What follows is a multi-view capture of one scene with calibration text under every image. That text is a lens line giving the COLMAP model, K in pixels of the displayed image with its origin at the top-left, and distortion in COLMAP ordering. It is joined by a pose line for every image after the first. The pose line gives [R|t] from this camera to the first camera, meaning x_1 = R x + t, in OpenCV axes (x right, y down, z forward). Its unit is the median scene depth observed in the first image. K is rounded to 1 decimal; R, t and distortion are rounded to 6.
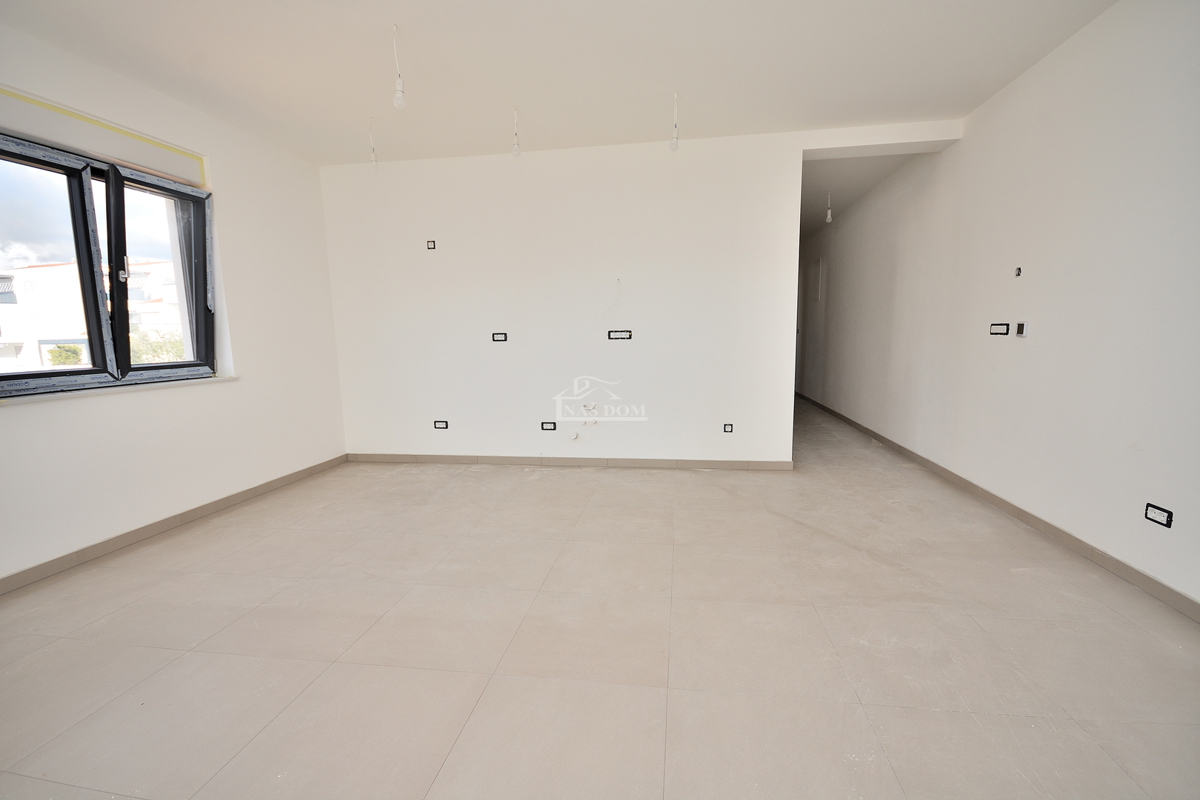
lens RADIAL K [[524.3, 0, 602.9], [0, 524.3, 410.0], [0, 0, 1]] dist [0.004078, -0.010205]
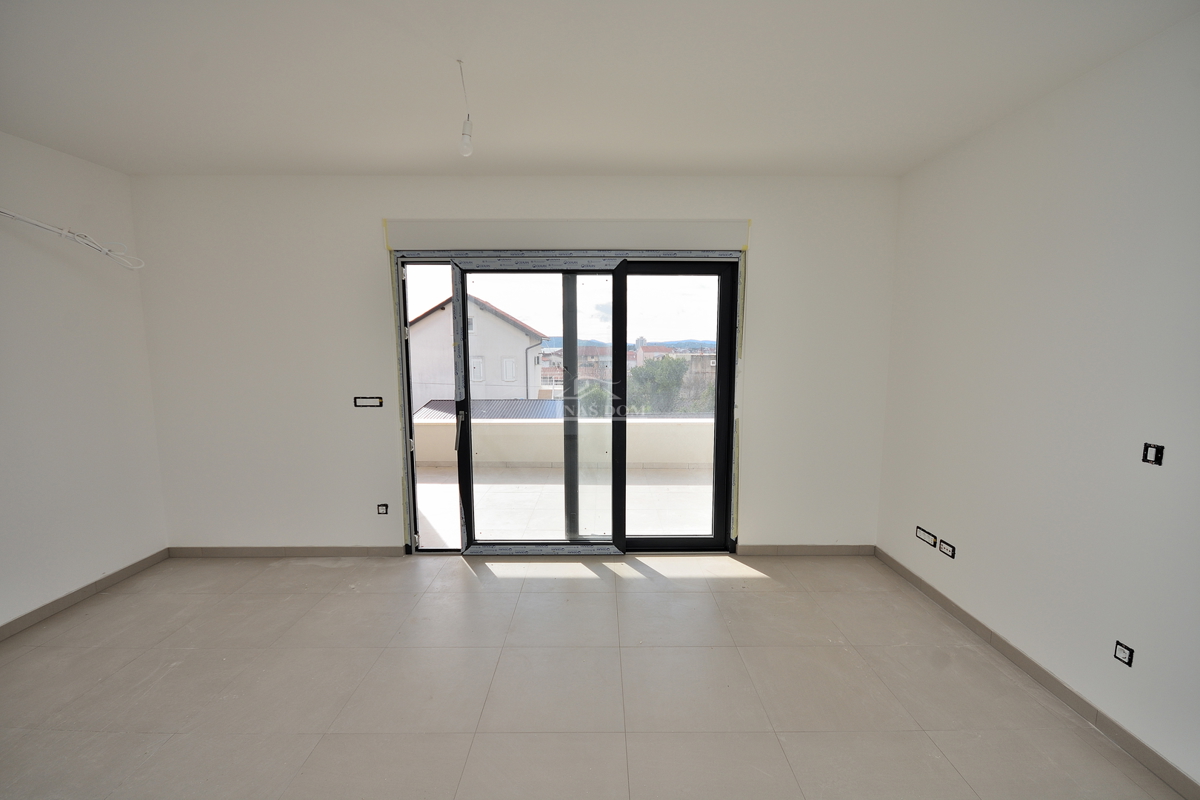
lens RADIAL K [[524.3, 0, 602.9], [0, 524.3, 410.0], [0, 0, 1]] dist [0.004078, -0.010205]
pose [[-0.989064, 0.035388, -0.143178, -0.187032], [-0.004094, 0.963825, 0.266504, -0.263944], [0.147430, 0.264176, -0.953140, 1.050126]]
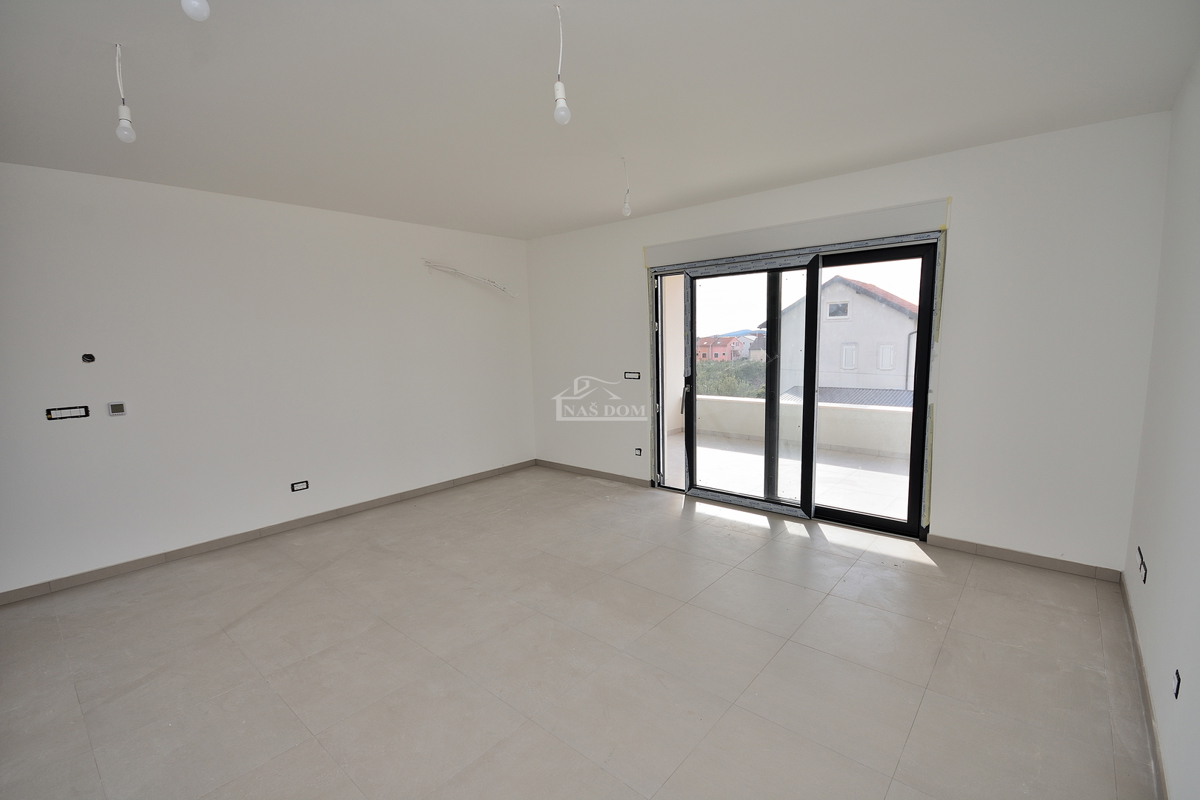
lens RADIAL K [[524.3, 0, 602.9], [0, 524.3, 410.0], [0, 0, 1]] dist [0.004078, -0.010205]
pose [[-0.840458, -0.035509, 0.540711, -0.644984], [0.118648, 0.961578, 0.247568, -0.288118], [-0.528727, 0.272224, -0.803954, 1.272356]]
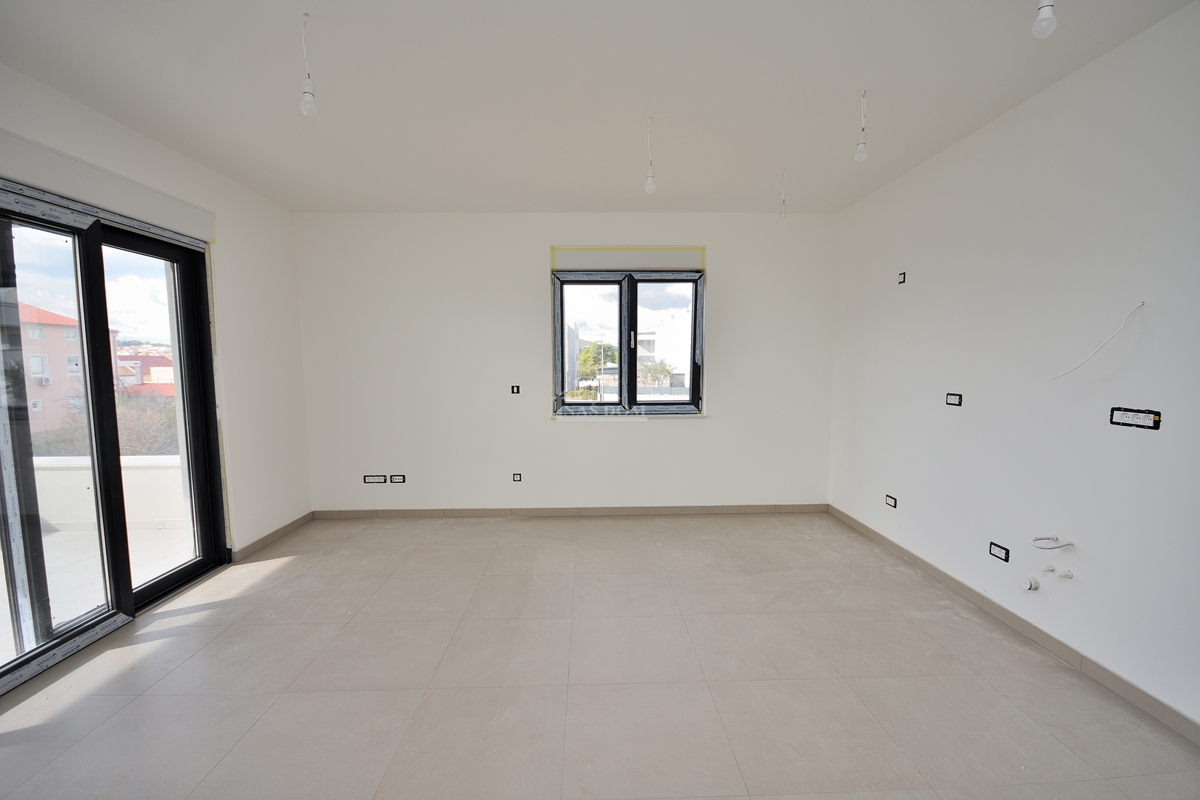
lens RADIAL K [[524.3, 0, 602.9], [0, 524.3, 410.0], [0, 0, 1]] dist [0.004078, -0.010205]
pose [[0.172421, 0.106049, -0.979298, 0.536806], [-0.139097, 0.986847, 0.082377, -0.162060], [0.975153, 0.122014, 0.184904, 0.587236]]
